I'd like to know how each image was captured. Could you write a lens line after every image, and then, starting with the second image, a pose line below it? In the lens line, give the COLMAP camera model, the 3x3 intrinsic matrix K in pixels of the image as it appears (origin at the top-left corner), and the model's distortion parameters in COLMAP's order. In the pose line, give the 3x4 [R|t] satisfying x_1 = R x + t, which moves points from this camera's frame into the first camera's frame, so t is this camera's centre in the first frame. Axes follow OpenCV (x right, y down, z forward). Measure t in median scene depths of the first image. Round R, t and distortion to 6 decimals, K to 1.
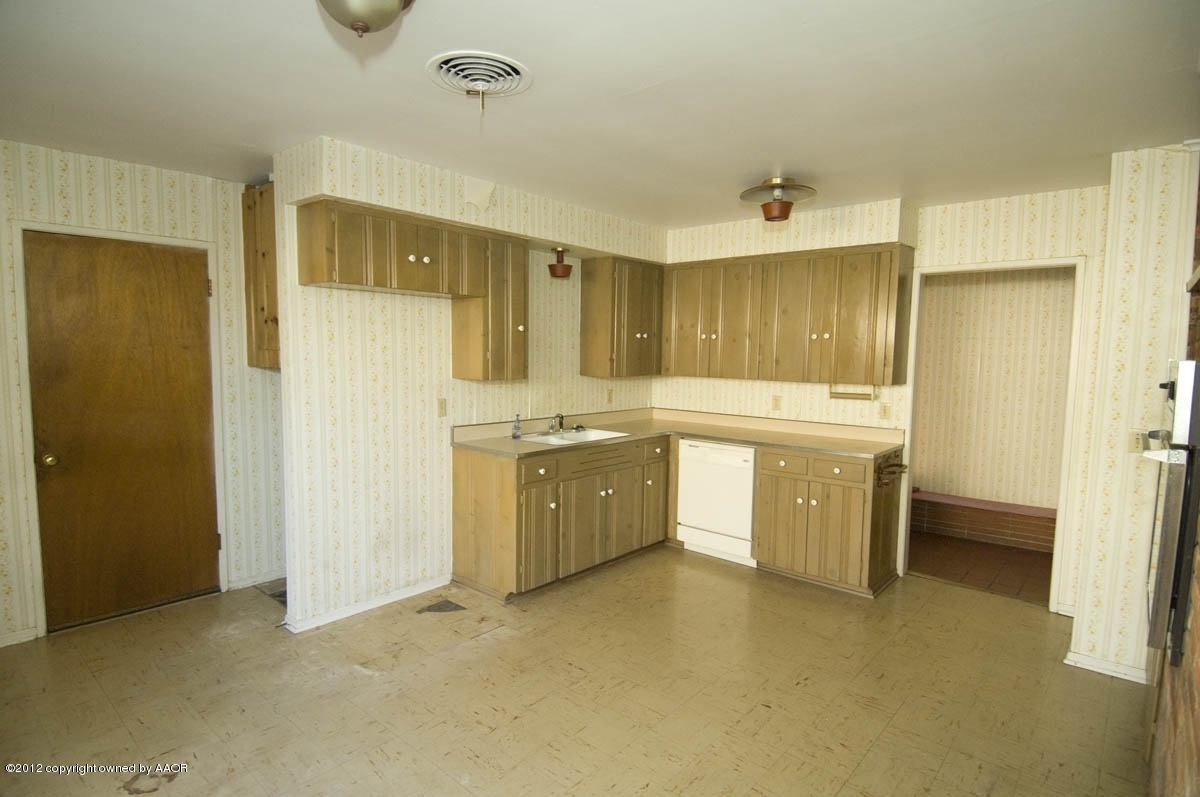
lens RADIAL K [[621.9, 0, 604.0], [0, 621.9, 402.7], [0, 0, 1]] dist [0.056862, -0.060586]
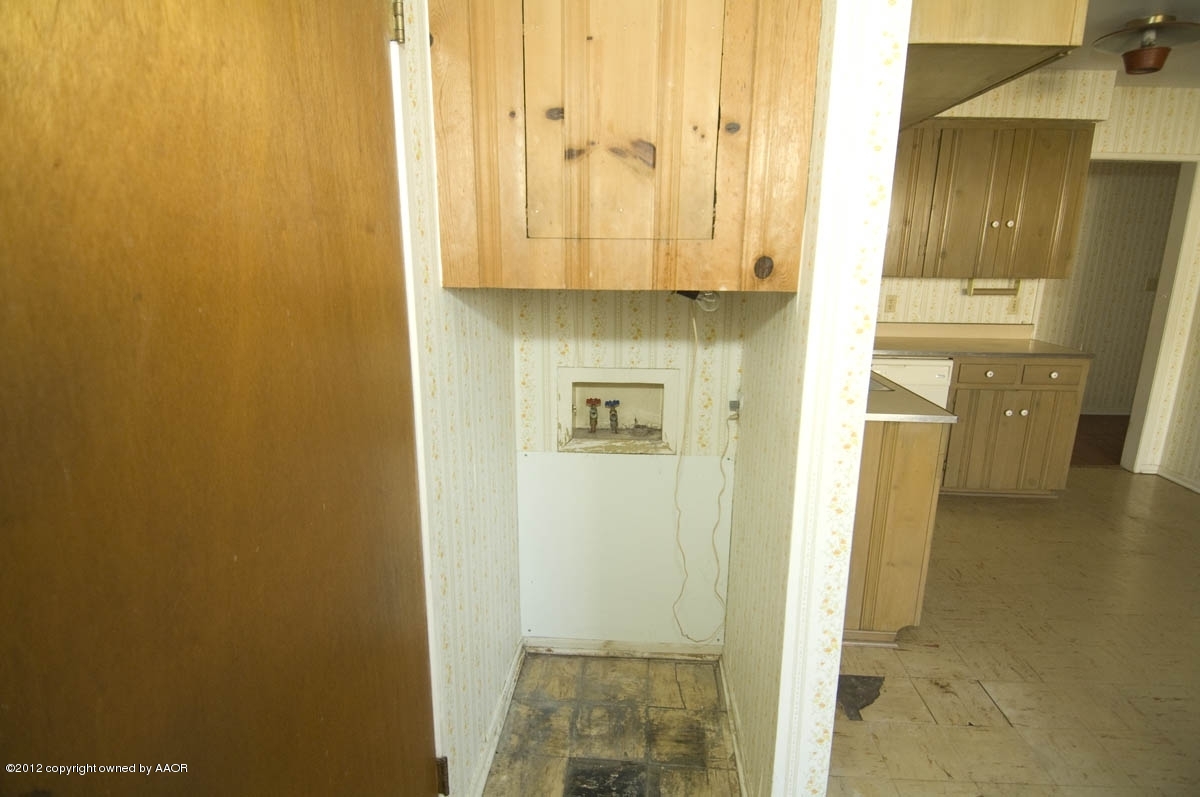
lens RADIAL K [[621.9, 0, 604.0], [0, 621.9, 402.7], [0, 0, 1]] dist [0.056862, -0.060586]
pose [[0.800039, -0.149192, 0.581101, -0.741972], [0.054050, 0.982572, 0.177852, -0.054606], [-0.597508, -0.110880, 0.794160, 0.700259]]
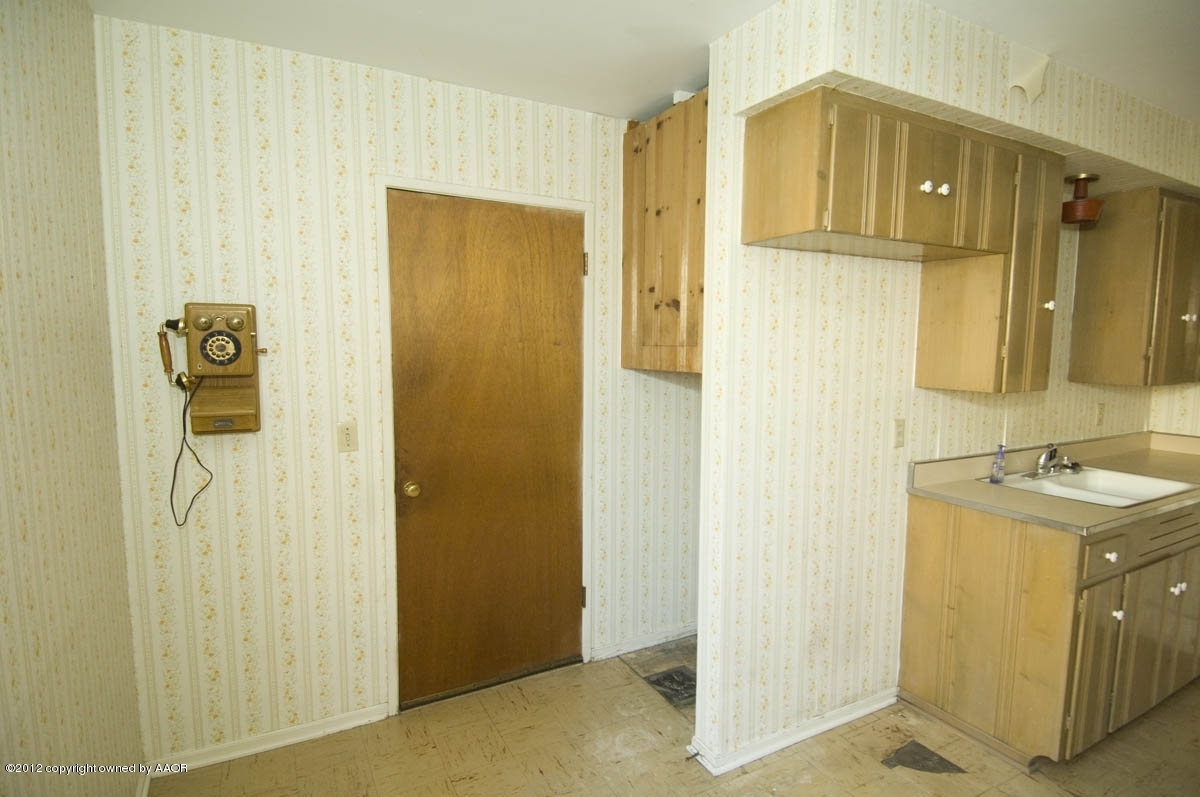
lens RADIAL K [[621.9, 0, 604.0], [0, 621.9, 402.7], [0, 0, 1]] dist [0.056862, -0.060586]
pose [[0.937763, 0.026578, -0.346257, -0.342826], [-0.023015, 0.999631, 0.014400, -0.027691], [0.346512, -0.005535, 0.938029, 0.308500]]
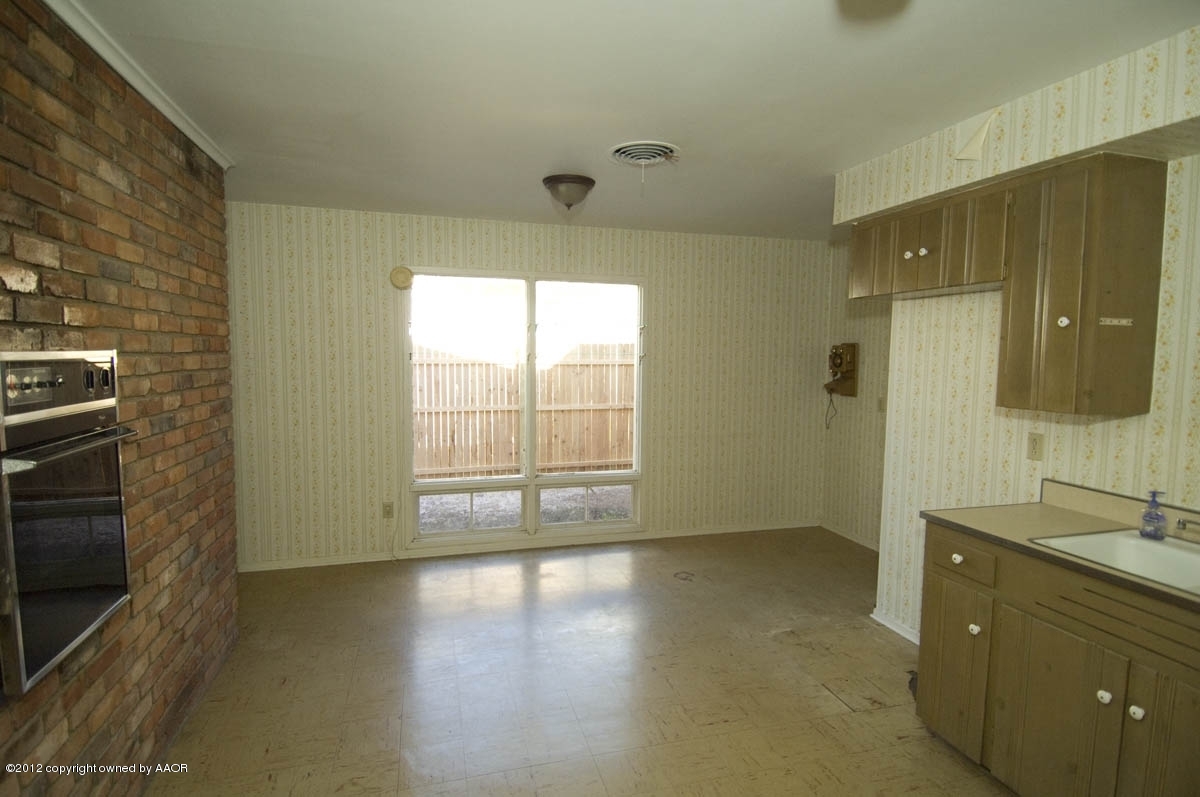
lens RADIAL K [[621.9, 0, 604.0], [0, 621.9, 402.7], [0, 0, 1]] dist [0.056862, -0.060586]
pose [[-0.545565, 0.047292, -0.836733, 0.604380], [-0.090909, 0.989176, 0.115182, -0.080724], [0.833123, 0.138906, -0.535360, 1.032739]]
